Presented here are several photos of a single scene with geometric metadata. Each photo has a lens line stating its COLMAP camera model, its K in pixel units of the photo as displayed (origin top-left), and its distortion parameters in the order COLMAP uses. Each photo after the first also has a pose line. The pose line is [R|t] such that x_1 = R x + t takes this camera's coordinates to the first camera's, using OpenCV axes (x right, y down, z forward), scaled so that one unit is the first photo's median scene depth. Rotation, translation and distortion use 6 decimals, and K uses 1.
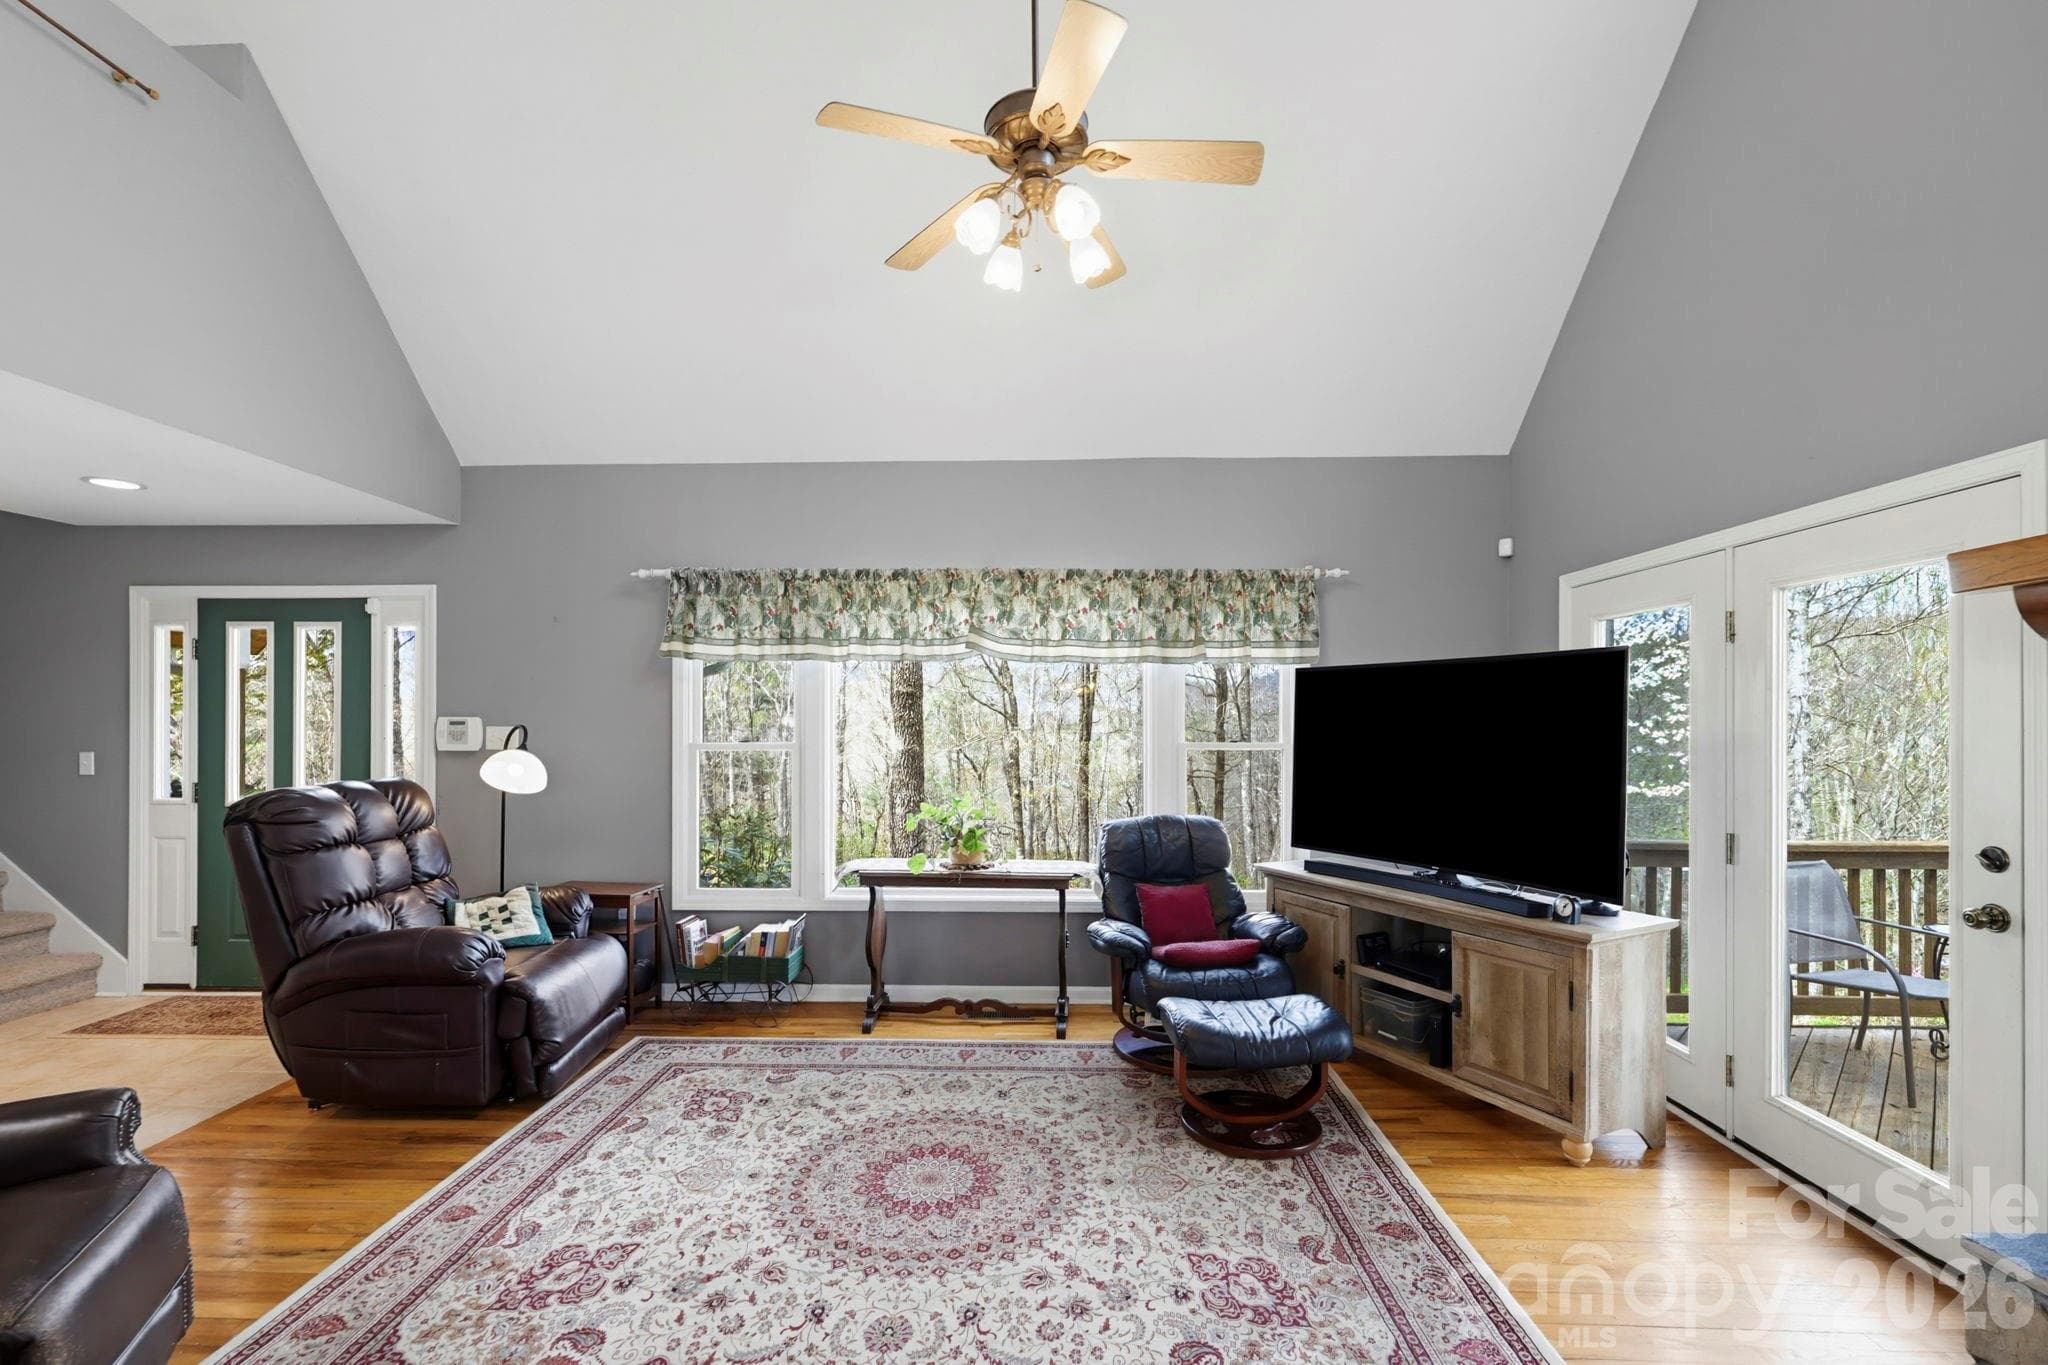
lens RADIAL K [[885.7, 0, 1015.4], [0, 885.7, 724.4], [0, 0, 1]] dist [-0.000967, -0.000100]
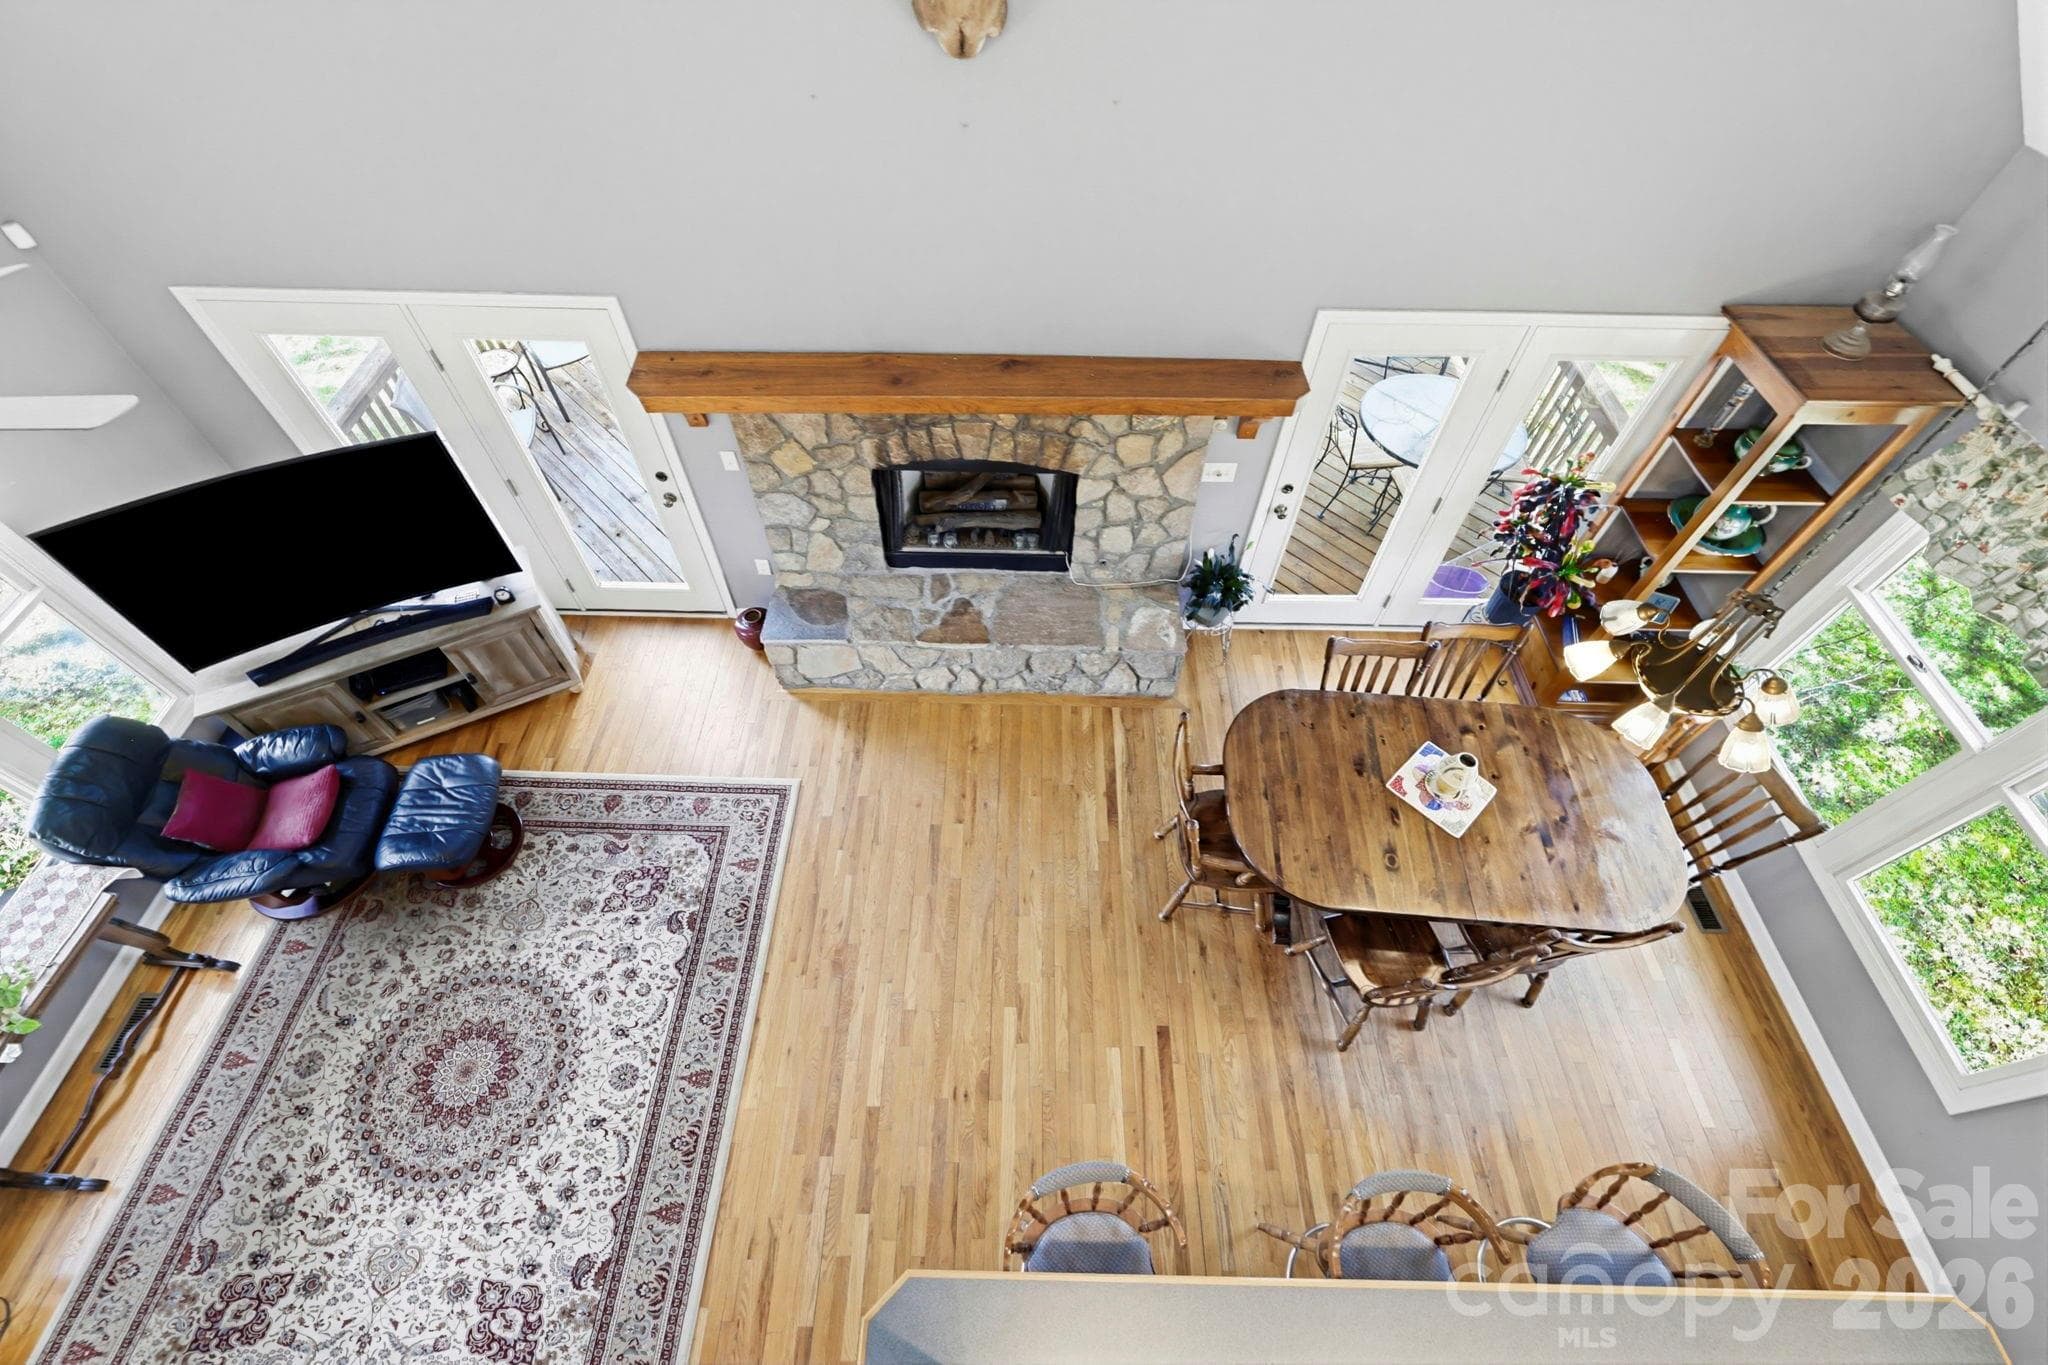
lens RADIAL K [[850.6, 0, 1024.0], [0, 850.6, 682.5], [0, 0, 1]] dist [0.000259, 0.000023]
pose [[-0.015476, -0.795382, 0.605910, -0.479383], [-0.008892, 0.606069, 0.795363, -1.035665], [-0.999841, 0.006921, -0.016452, 0.143728]]
